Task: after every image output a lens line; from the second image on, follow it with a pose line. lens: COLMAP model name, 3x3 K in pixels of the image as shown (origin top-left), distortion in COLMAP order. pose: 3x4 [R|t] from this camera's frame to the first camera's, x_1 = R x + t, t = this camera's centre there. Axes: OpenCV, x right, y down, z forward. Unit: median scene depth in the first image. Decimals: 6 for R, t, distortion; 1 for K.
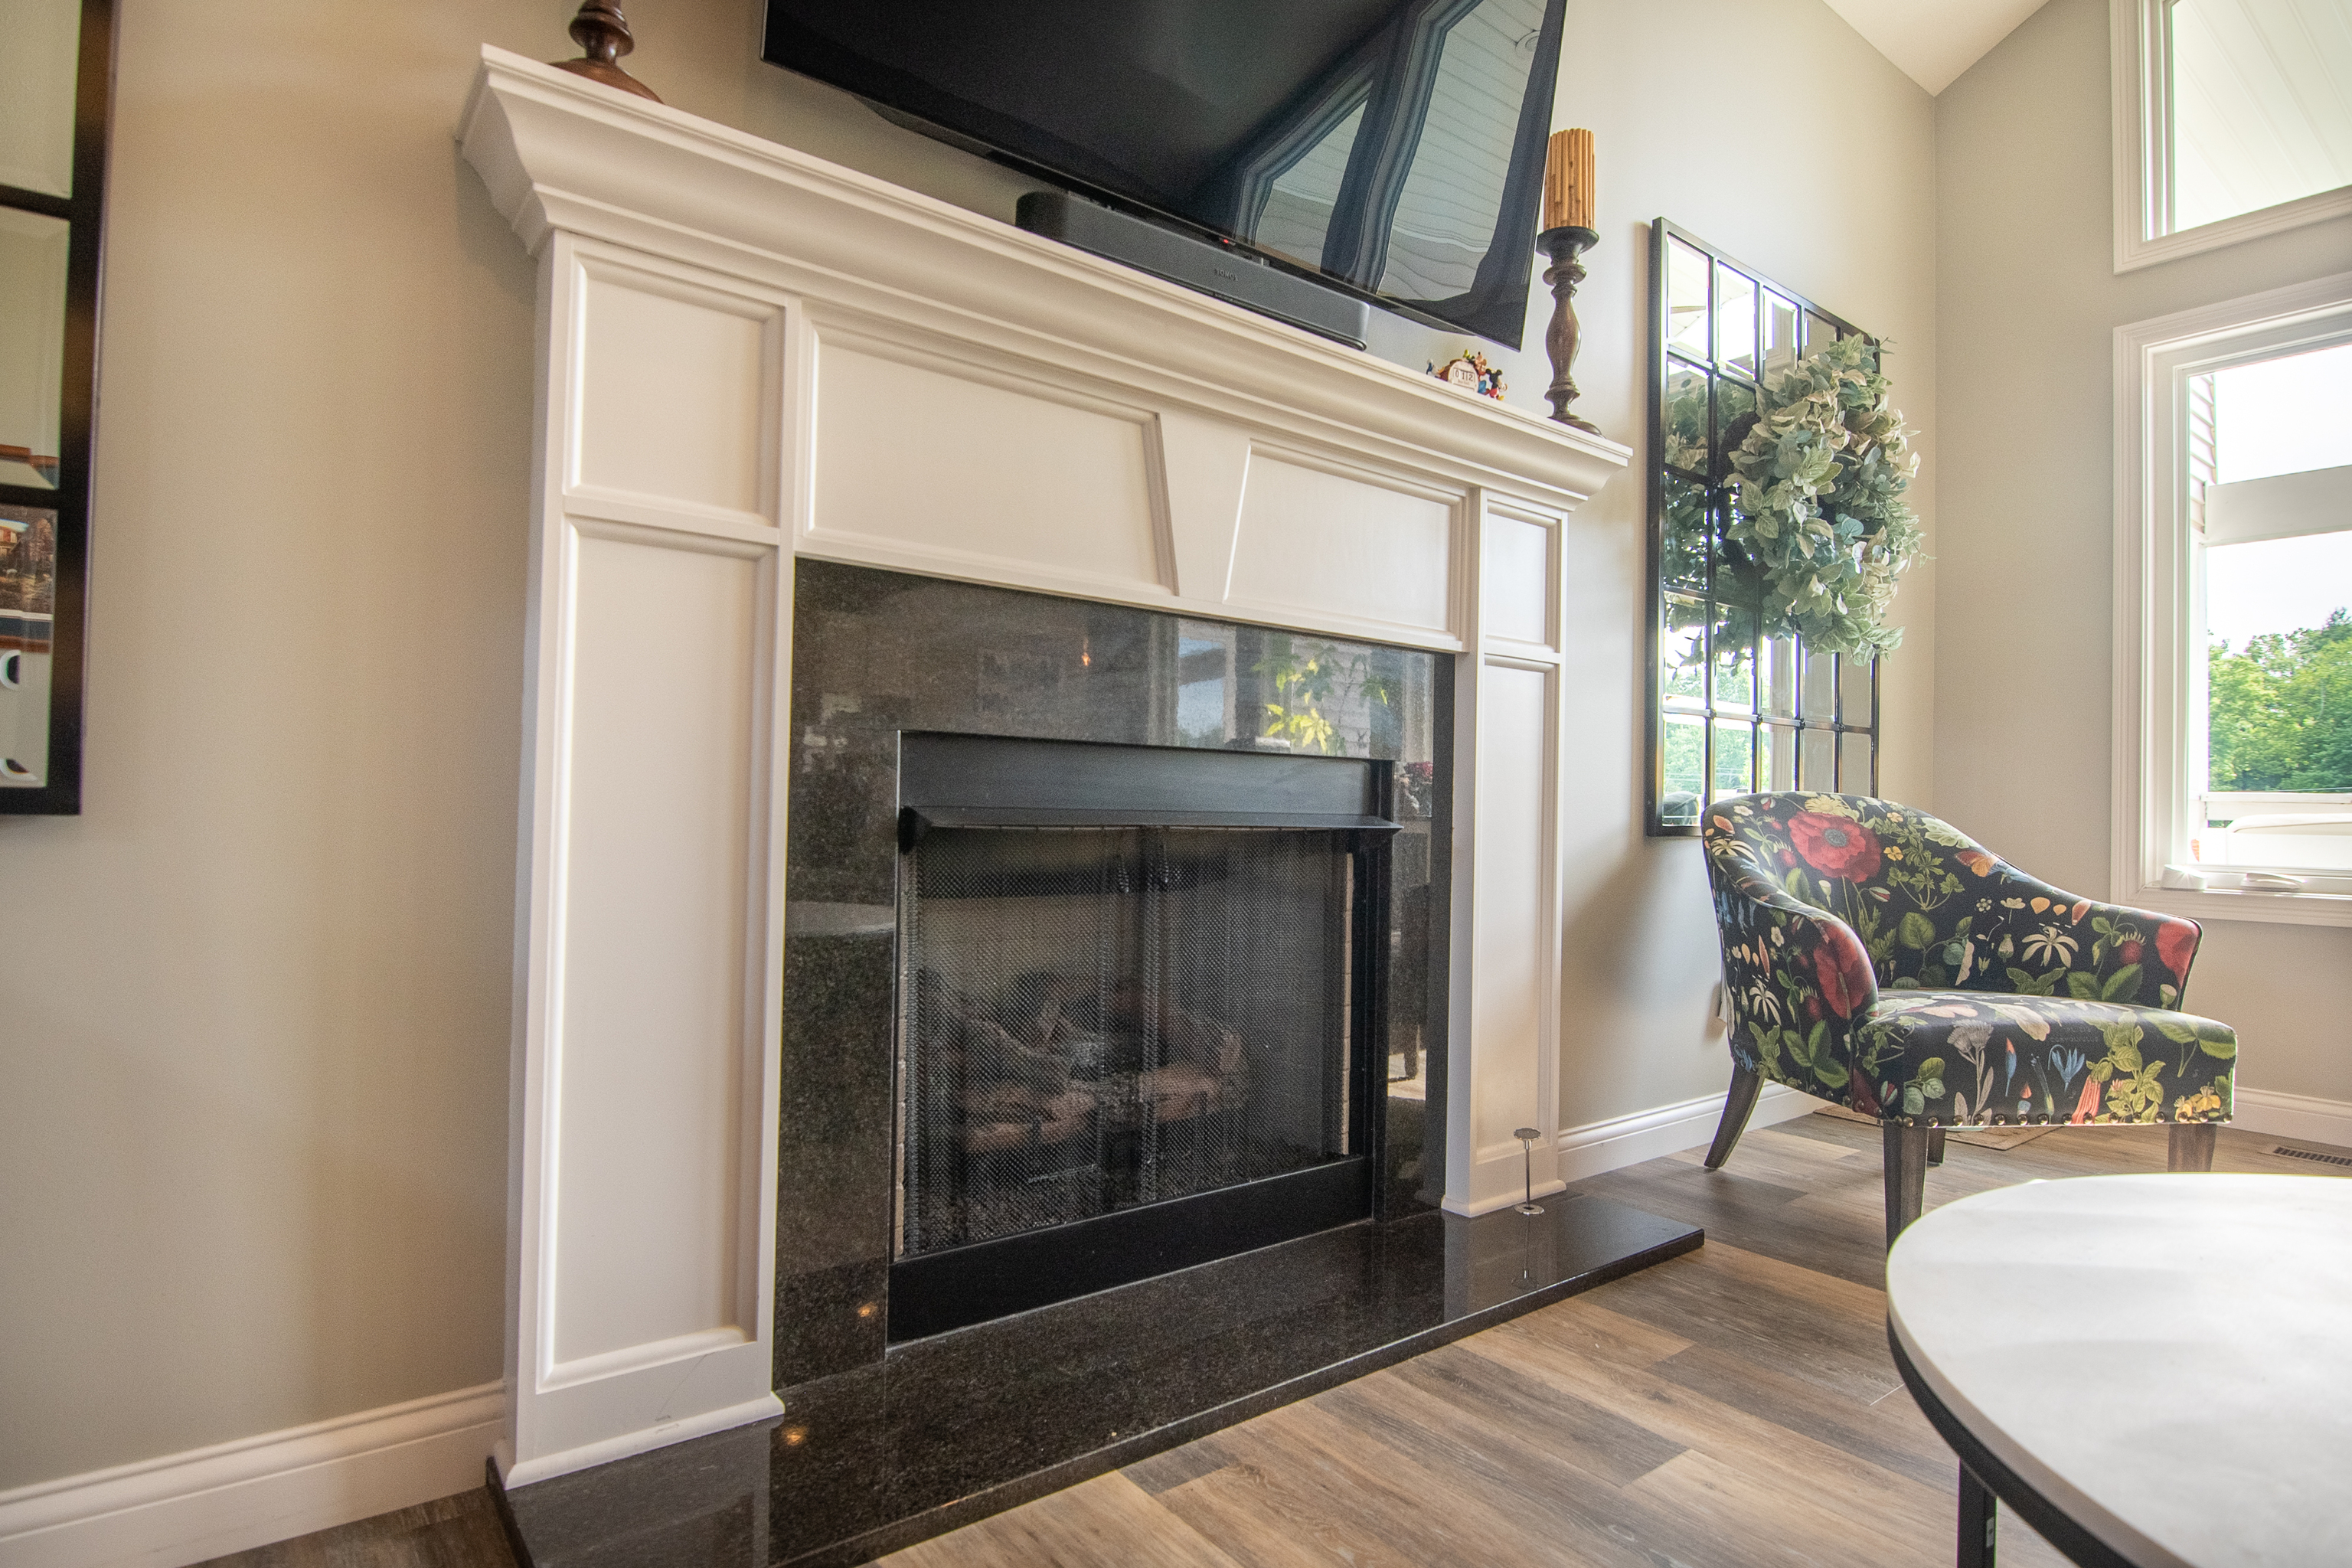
lens RADIAL K [[1207.2, 0, 1163.5], [0, 1207.2, 786.4], [0, 0, 1]] dist [-0.004583, -0.005505]
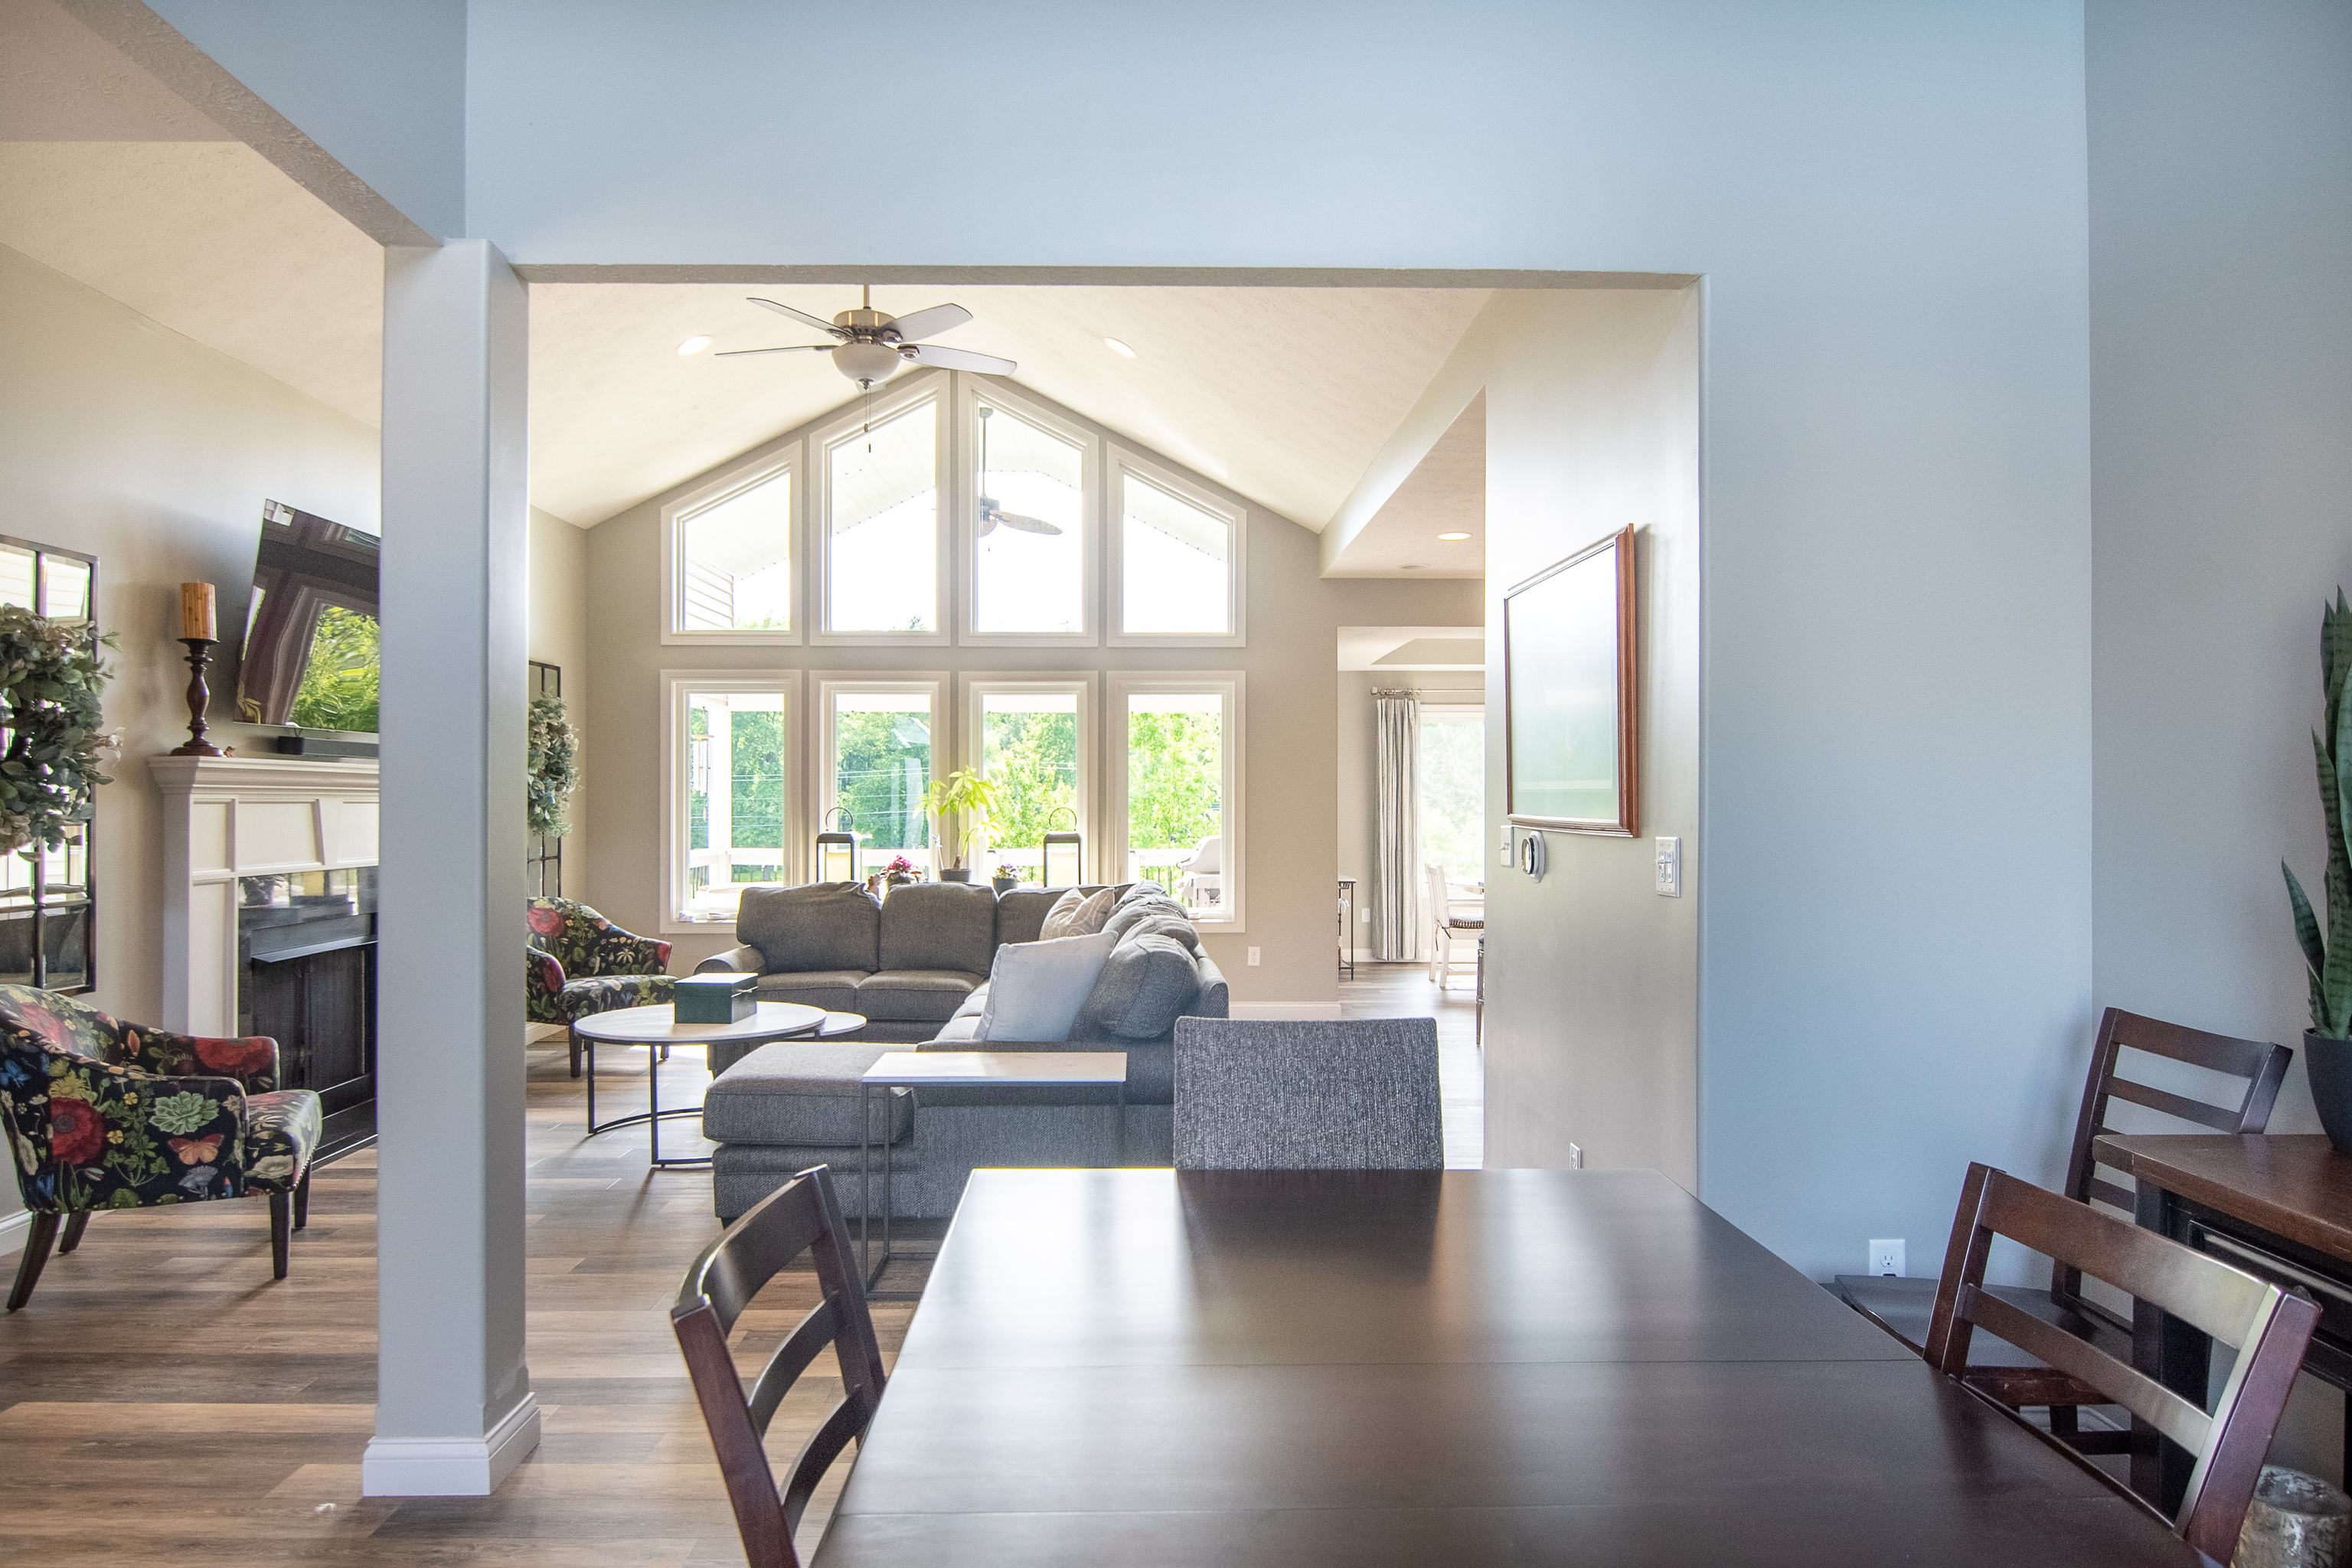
lens RADIAL K [[1465.8, 0, 1186.6], [0, 1465.8, 800.0], [0, 0, 1]] dist [0.000927, -0.001823]
pose [[0.580868, -0.020667, 0.813735, -1.098461], [-0.002383, 0.999630, 0.027089, -0.284178], [-0.813994, -0.017674, 0.580604, -1.768464]]
